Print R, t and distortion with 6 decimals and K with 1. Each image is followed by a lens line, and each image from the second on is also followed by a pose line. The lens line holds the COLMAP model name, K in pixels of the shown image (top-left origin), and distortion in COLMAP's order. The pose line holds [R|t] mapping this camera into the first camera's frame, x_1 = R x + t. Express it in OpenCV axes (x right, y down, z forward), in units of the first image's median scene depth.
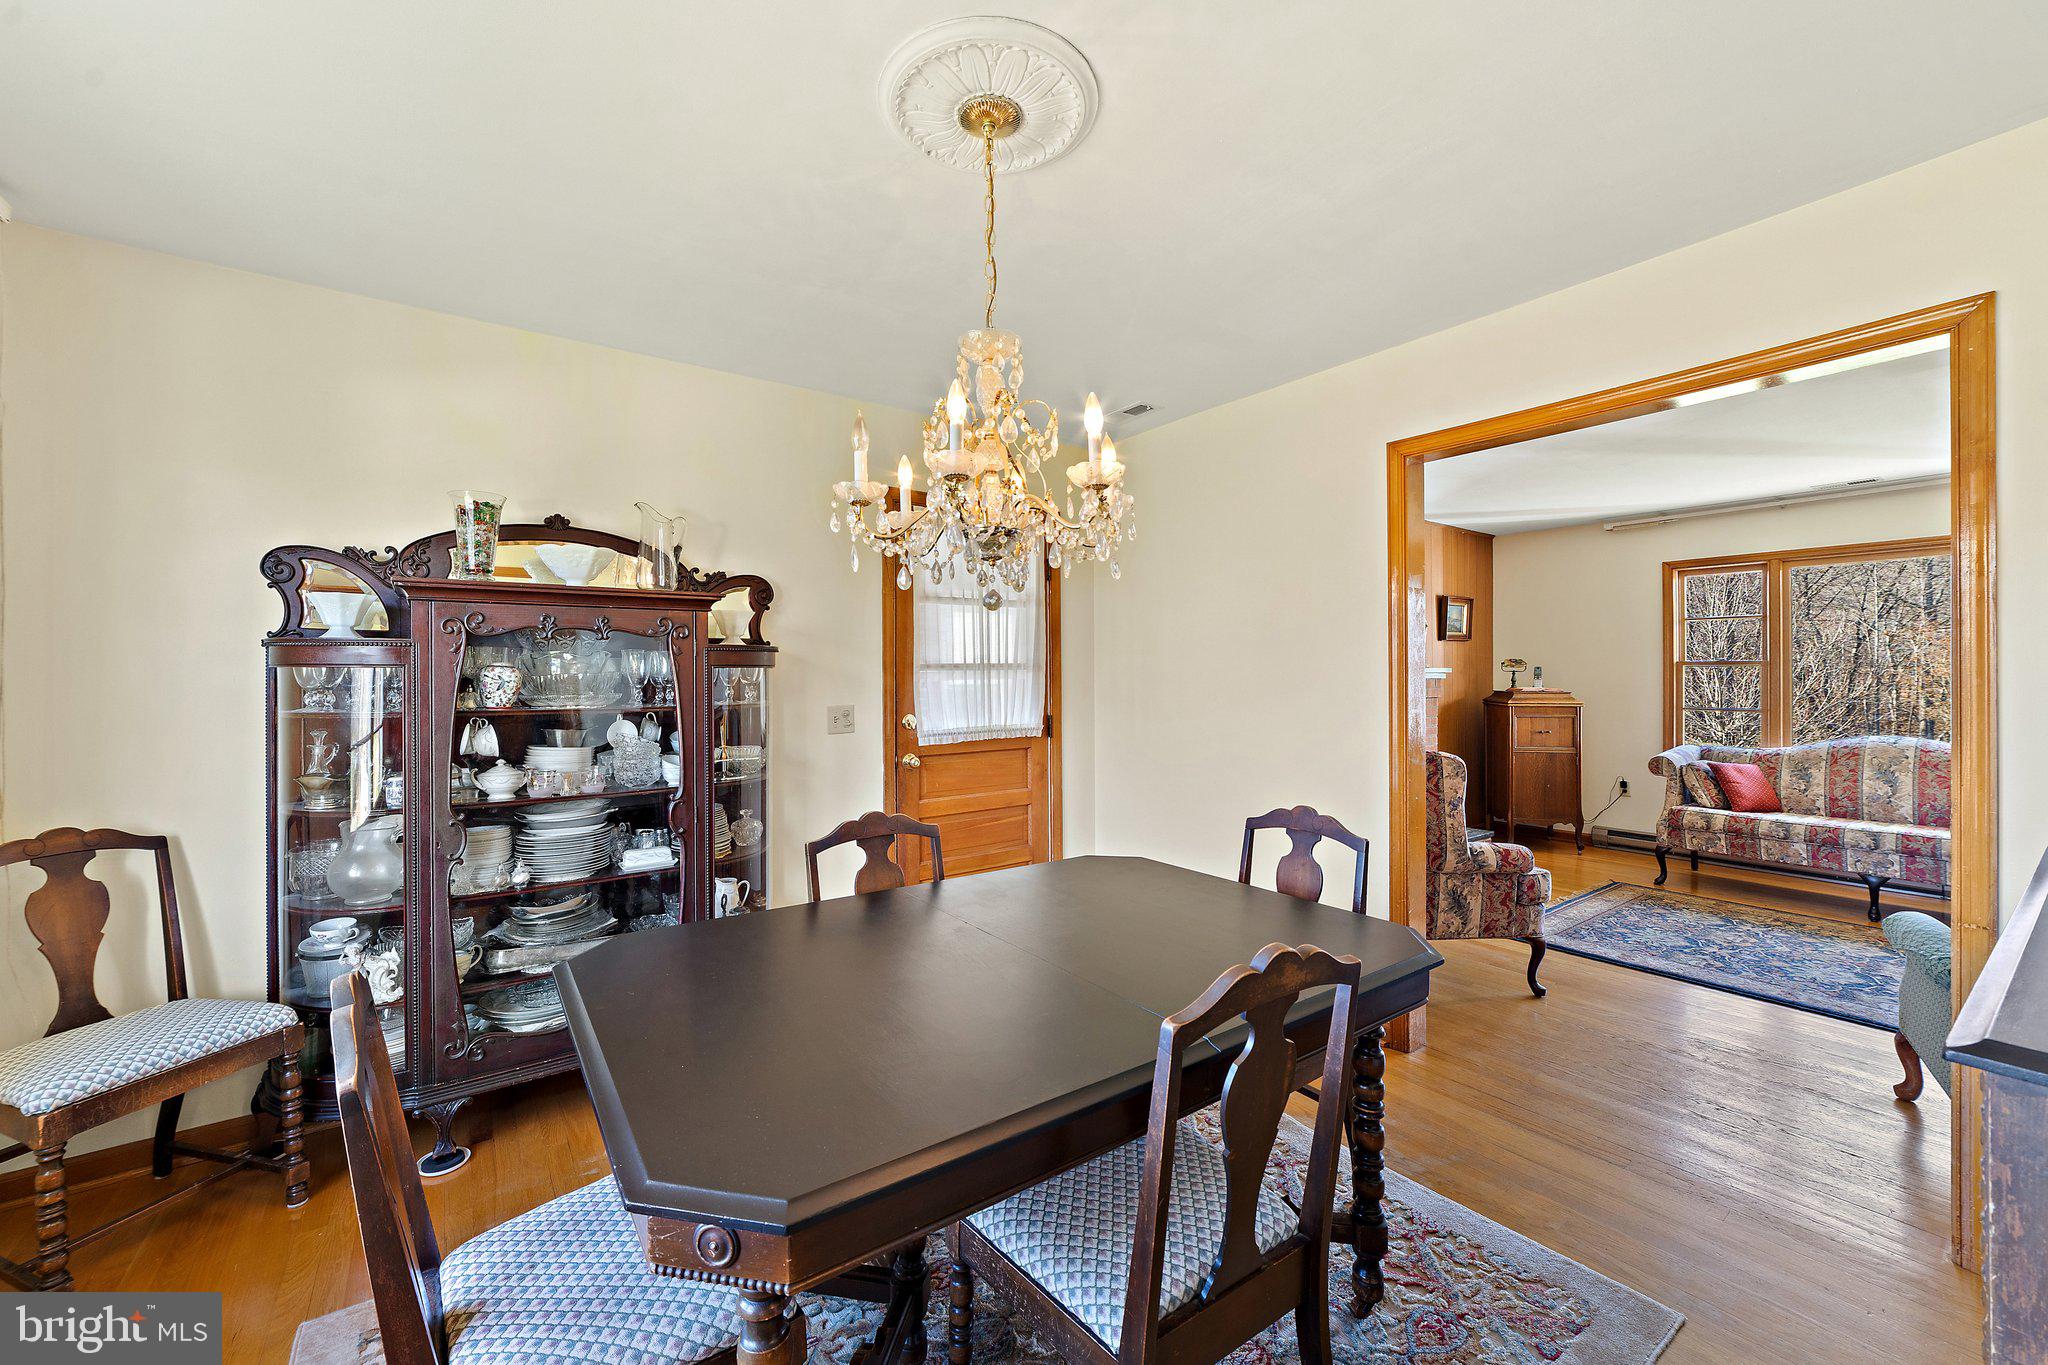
lens RADIAL K [[806.4, 0, 1018.7], [0, 806.4, 687.9], [0, 0, 1]] dist [-0.022530, 0.009091]
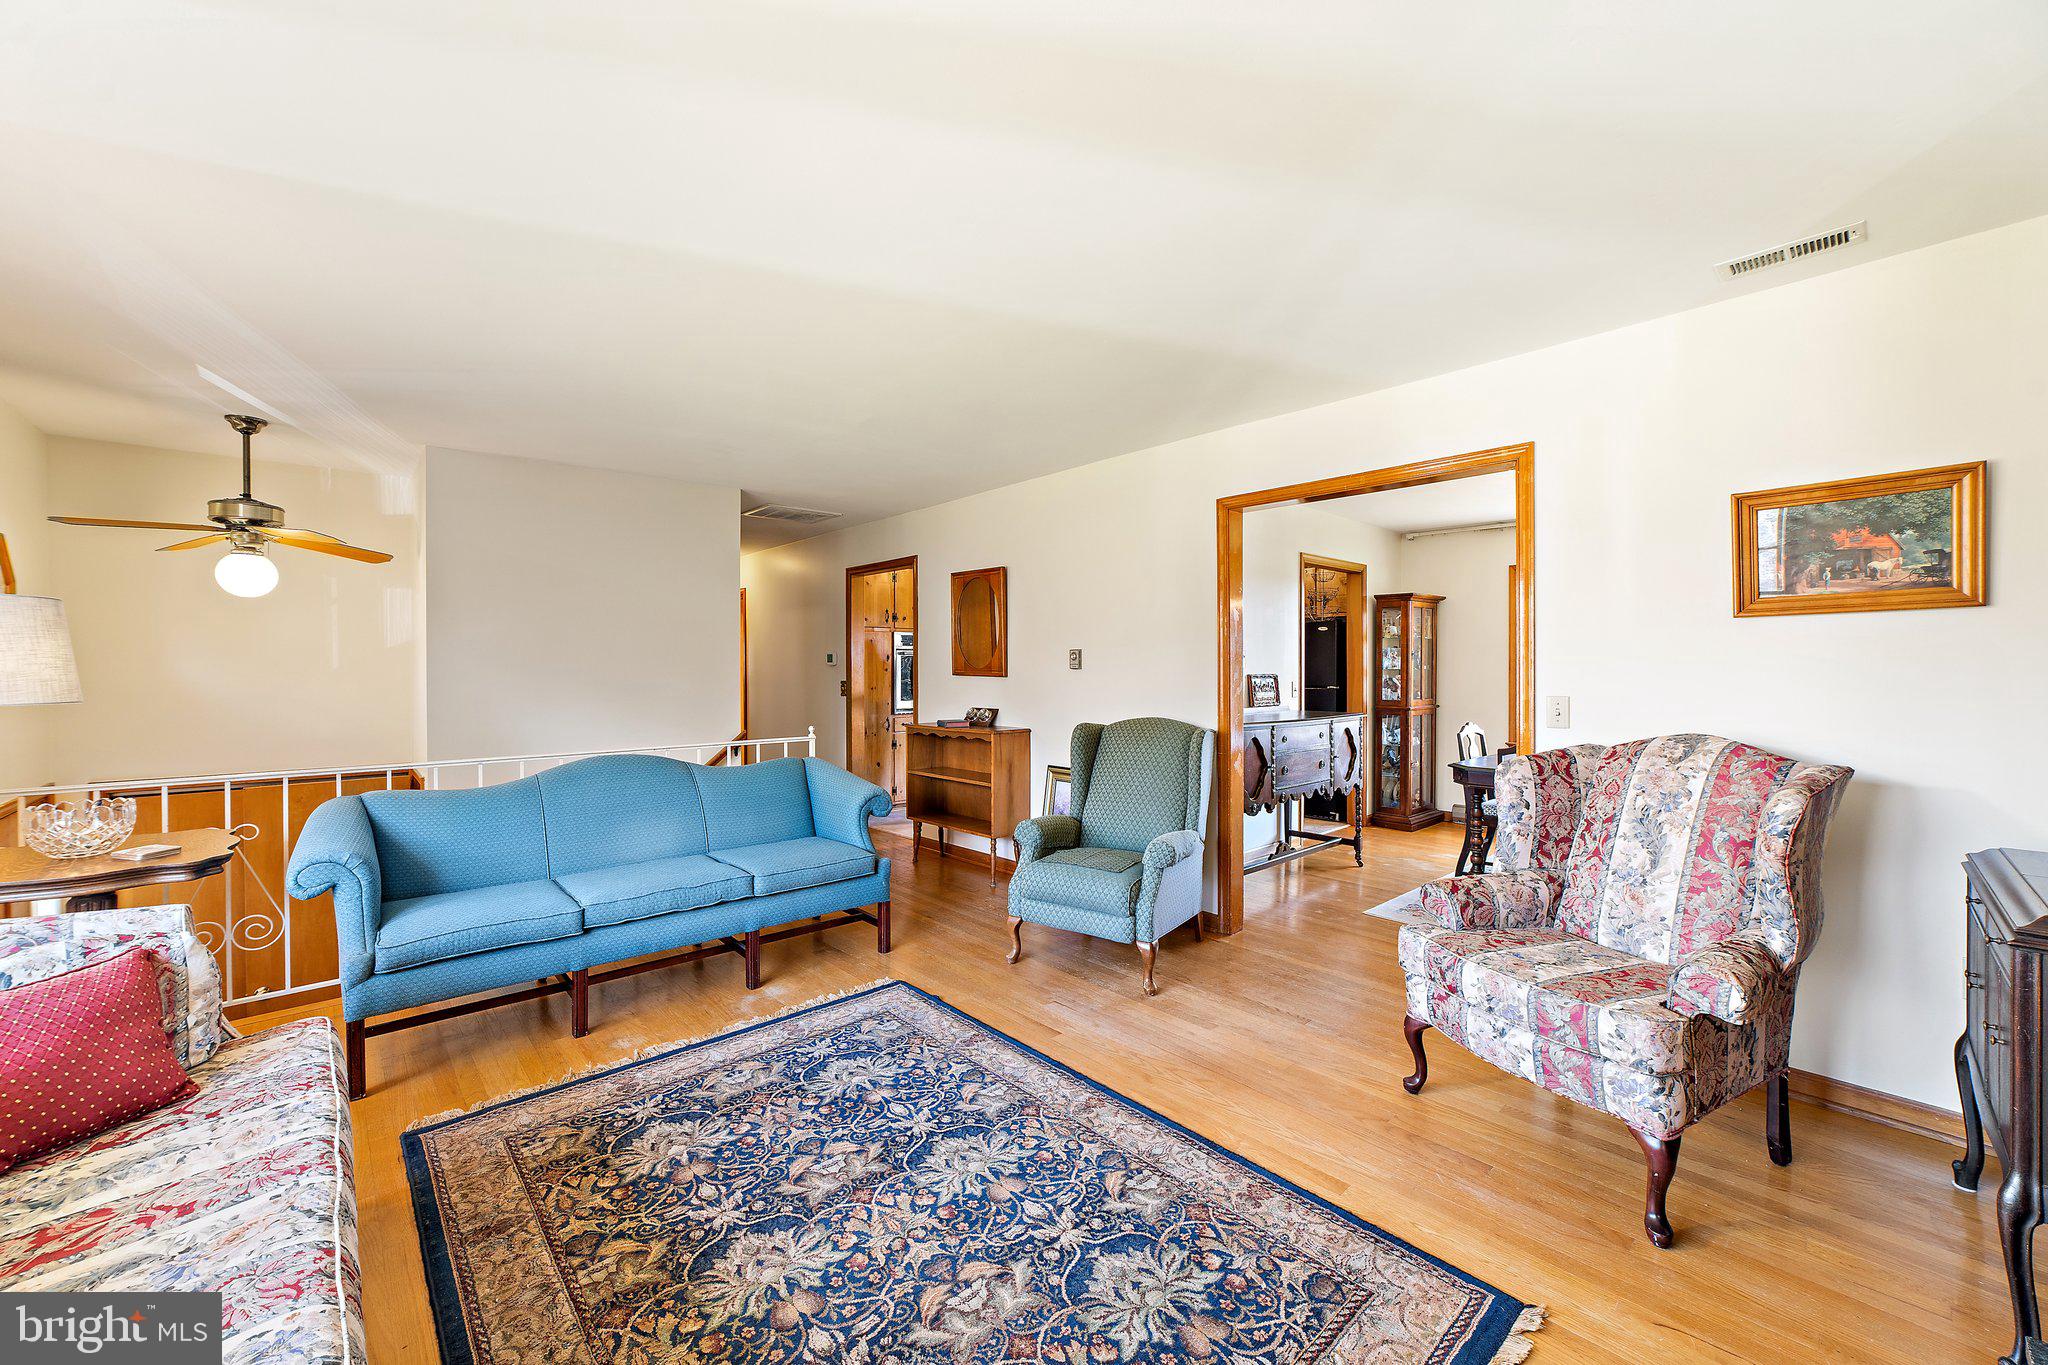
lens RADIAL K [[777.4, 0, 1024.0], [0, 777.4, 682.5], [0, 0, 1]] dist [-0.000038, 0.000022]
pose [[-0.994613, 0.002826, -0.103621, 0.730895], [-0.000233, 0.999565, 0.029500, -0.019535], [0.103660, 0.029365, -0.994179, 1.125315]]
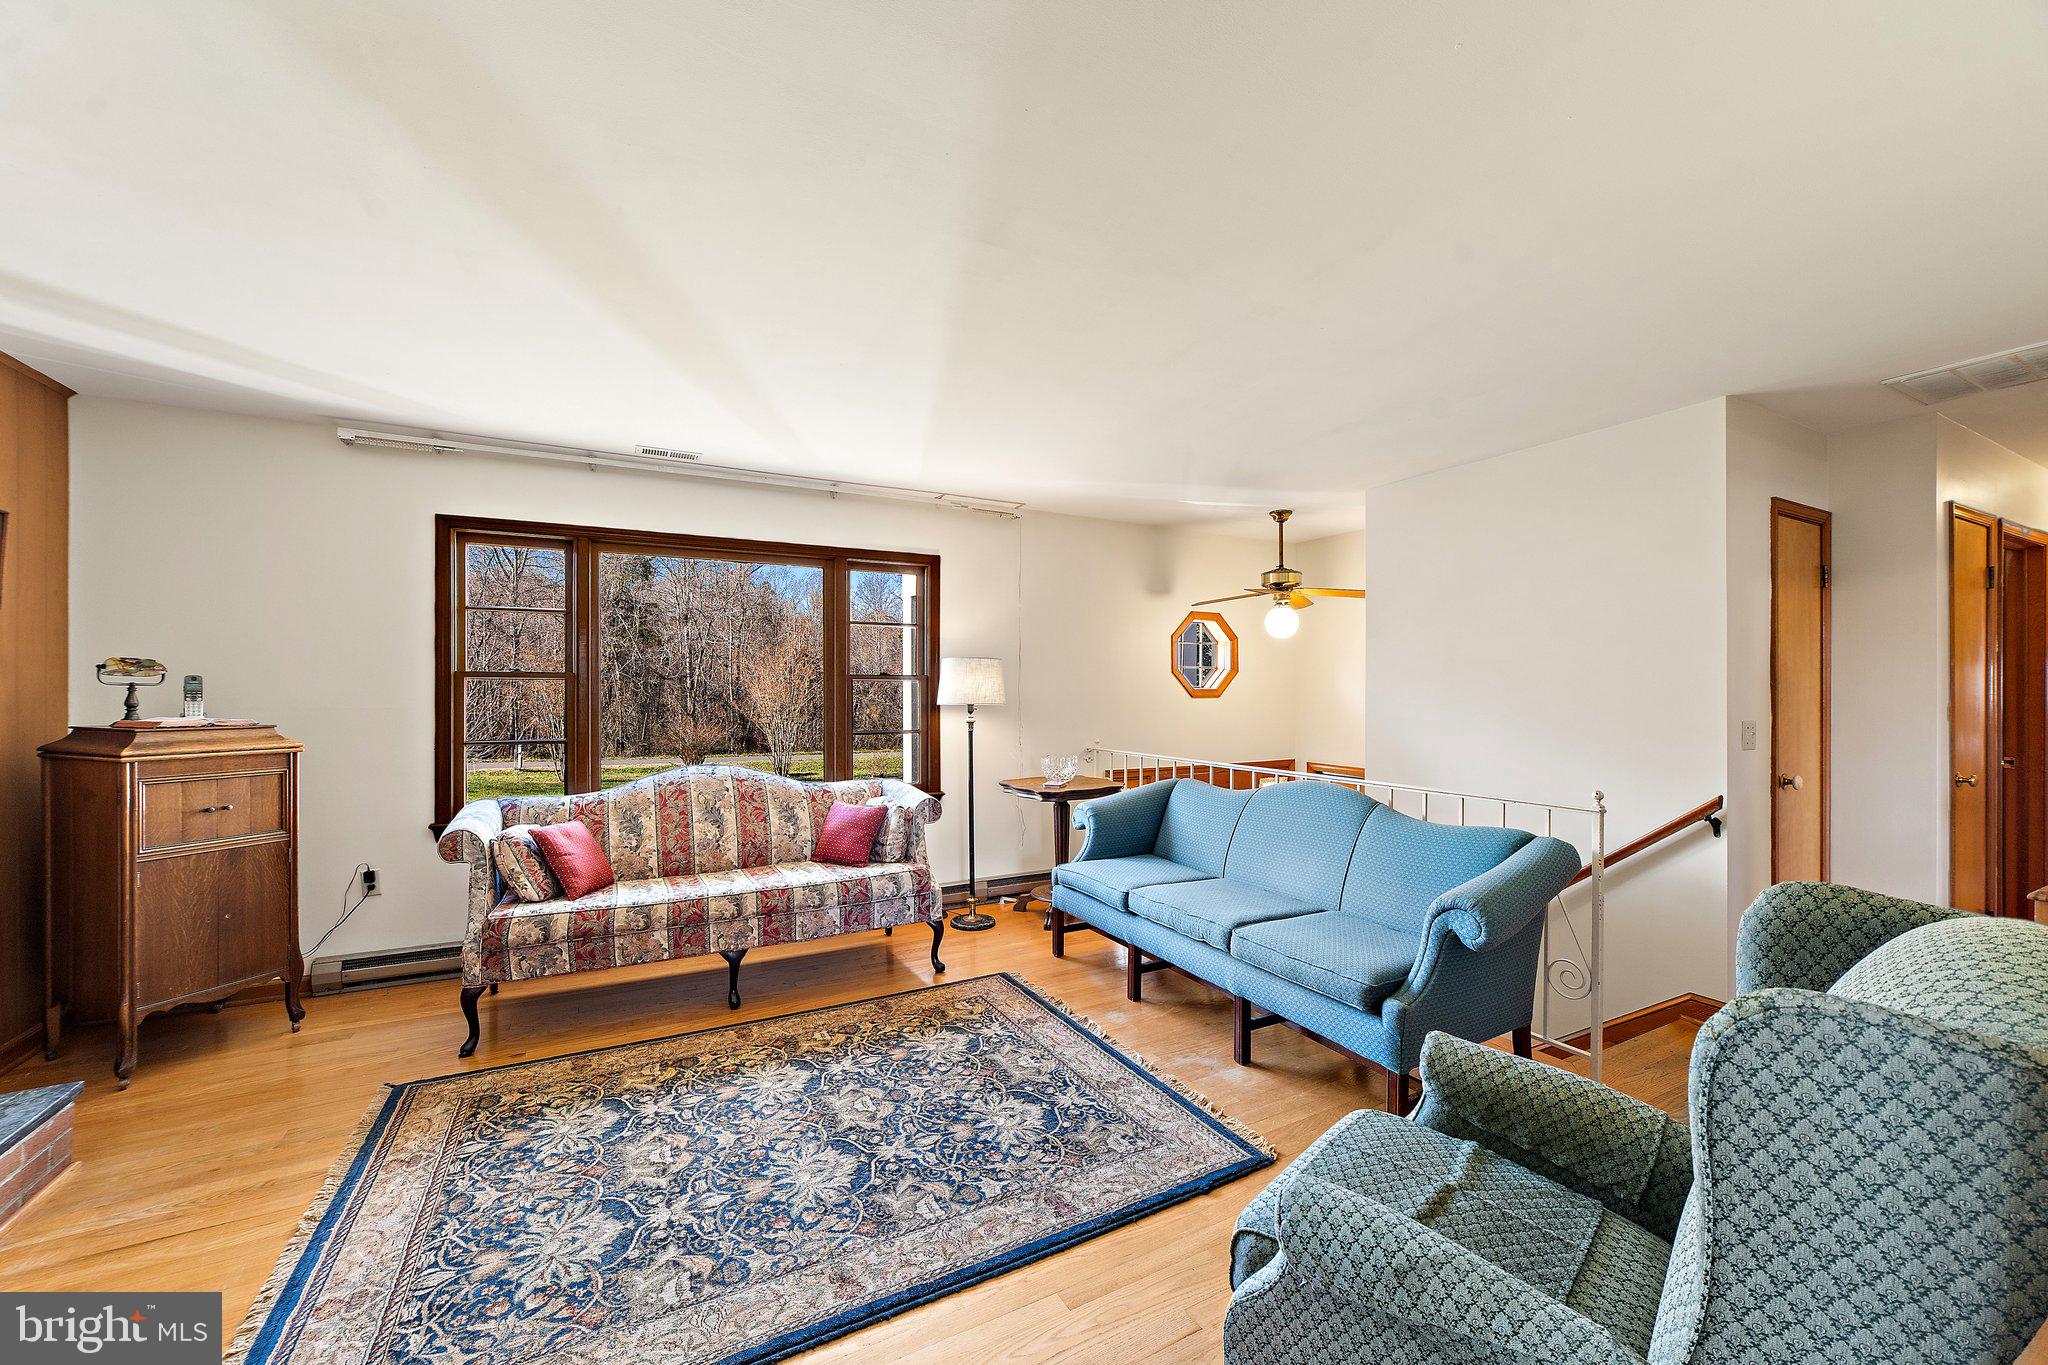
lens RADIAL K [[792.4, 0, 1009.7], [0, 792.4, 690.4], [0, 0, 1]] dist [-0.022108, 0.009819]
pose [[0.145361, 0.000563, 0.989378, 0.301027], [0.013753, 0.999902, -0.002590, -0.011249], [-0.989283, 0.013983, 0.145339, 0.532540]]
